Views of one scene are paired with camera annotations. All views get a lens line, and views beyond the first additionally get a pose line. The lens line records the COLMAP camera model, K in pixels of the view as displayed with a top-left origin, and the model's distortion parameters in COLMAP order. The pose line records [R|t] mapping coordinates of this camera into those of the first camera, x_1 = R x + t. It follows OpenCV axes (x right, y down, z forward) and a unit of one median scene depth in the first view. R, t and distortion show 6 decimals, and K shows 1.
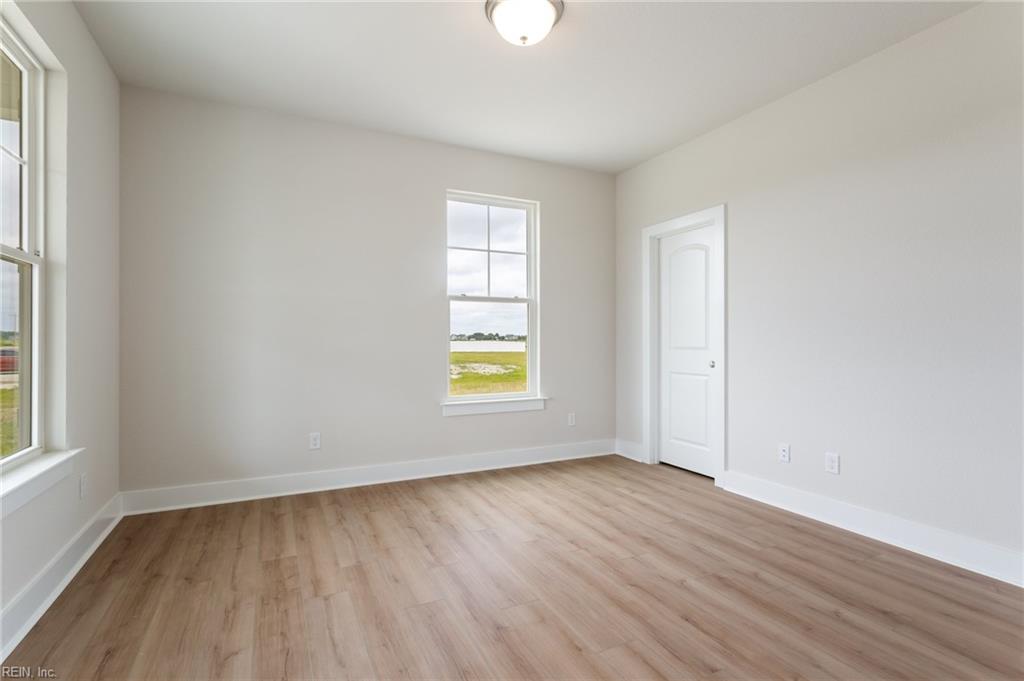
lens RADIAL K [[497.6, 0, 510.8], [0, 497.6, 338.1], [0, 0, 1]] dist [0.013776, -0.000281]
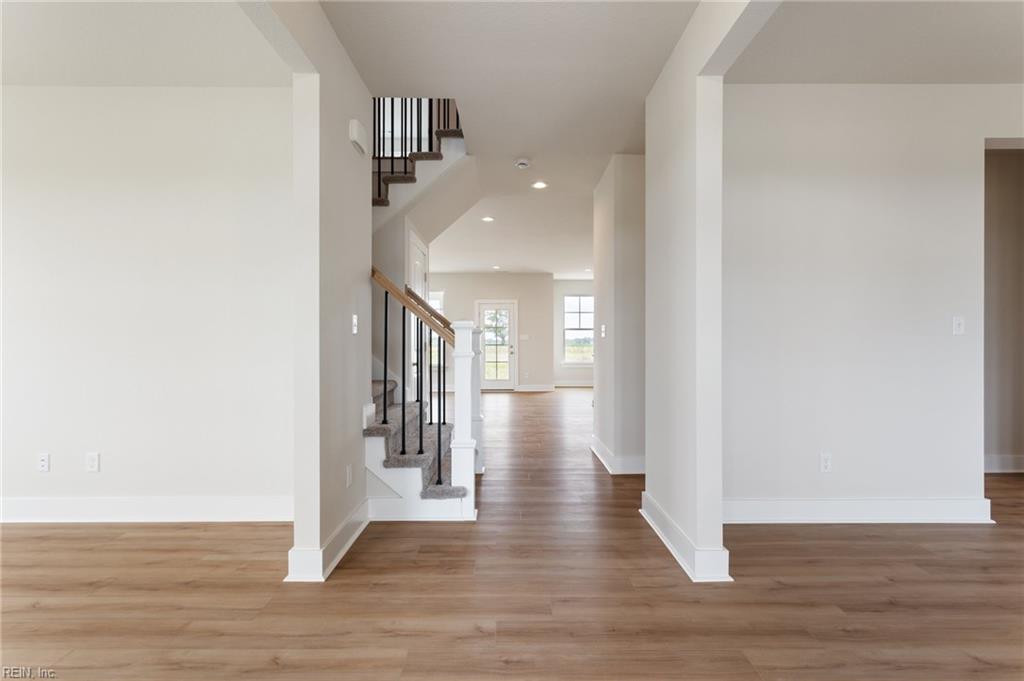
lens RADIAL K [[497.6, 0, 510.8], [0, 497.6, 344.6], [0, 0, 1]] dist [0.013776, -0.000281]
pose [[0.462629, -0.006904, 0.886525, 0.141491], [0.000786, 0.999972, 0.007378, -0.000520], [-0.886552, -0.002717, 0.462621, -0.285484]]
